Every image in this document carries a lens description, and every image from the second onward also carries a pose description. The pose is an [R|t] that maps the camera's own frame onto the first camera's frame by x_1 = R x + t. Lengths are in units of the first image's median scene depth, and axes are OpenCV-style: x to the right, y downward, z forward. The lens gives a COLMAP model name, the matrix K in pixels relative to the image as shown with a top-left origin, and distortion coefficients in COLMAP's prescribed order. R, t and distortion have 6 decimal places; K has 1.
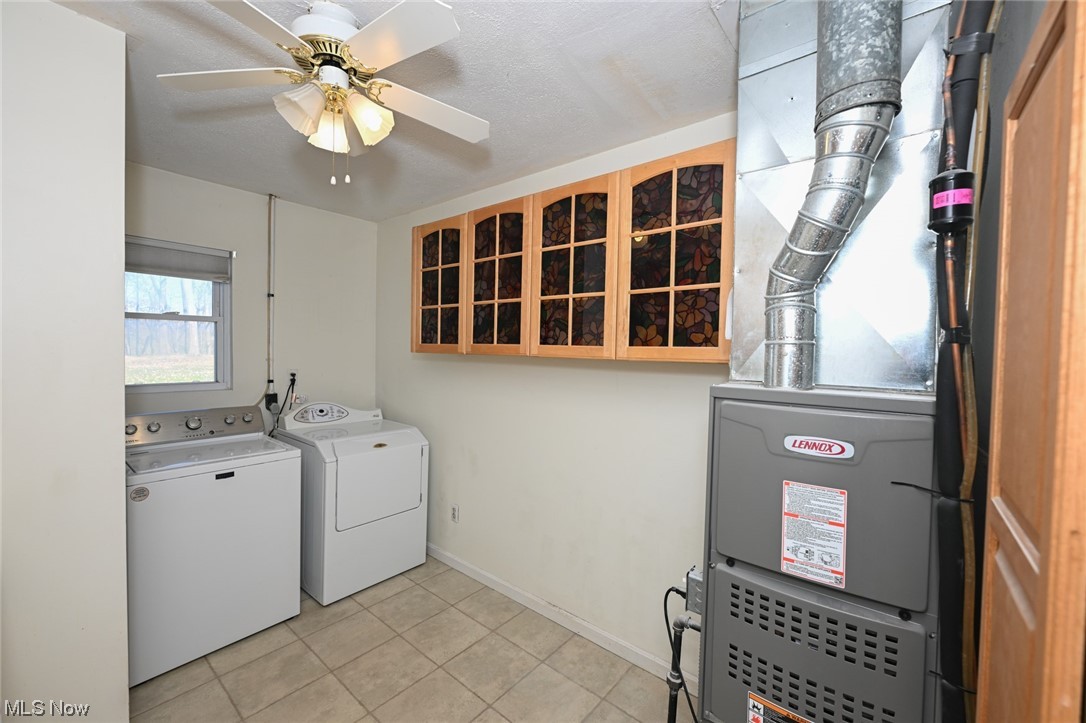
lens RADIAL K [[433.8, 0, 543.0], [0, 433.8, 361.3], [0, 0, 1]] dist [0.000580, -0.000050]
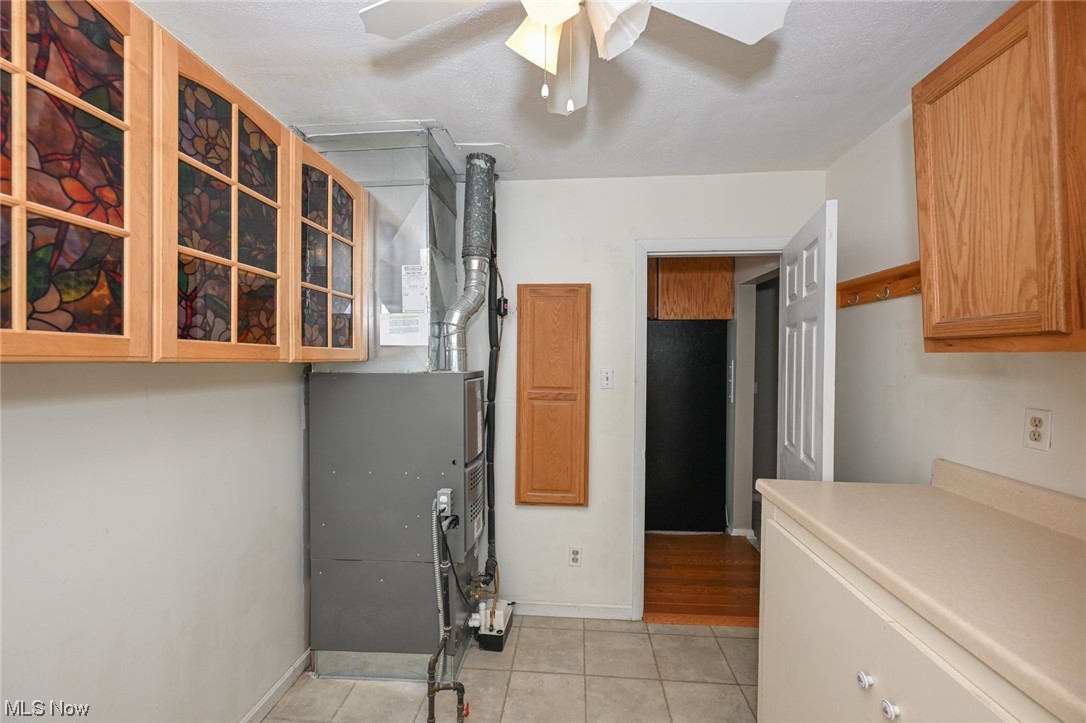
lens RADIAL K [[433.8, 0, 544.2], [0, 433.8, 361.5], [0, 0, 1]] dist [0.000580, -0.000050]
pose [[-0.572212, -0.033190, 0.819434, -0.702111], [-0.005963, 0.999323, 0.036312, -0.033889], [-0.820084, 0.015892, -0.572023, 0.973237]]
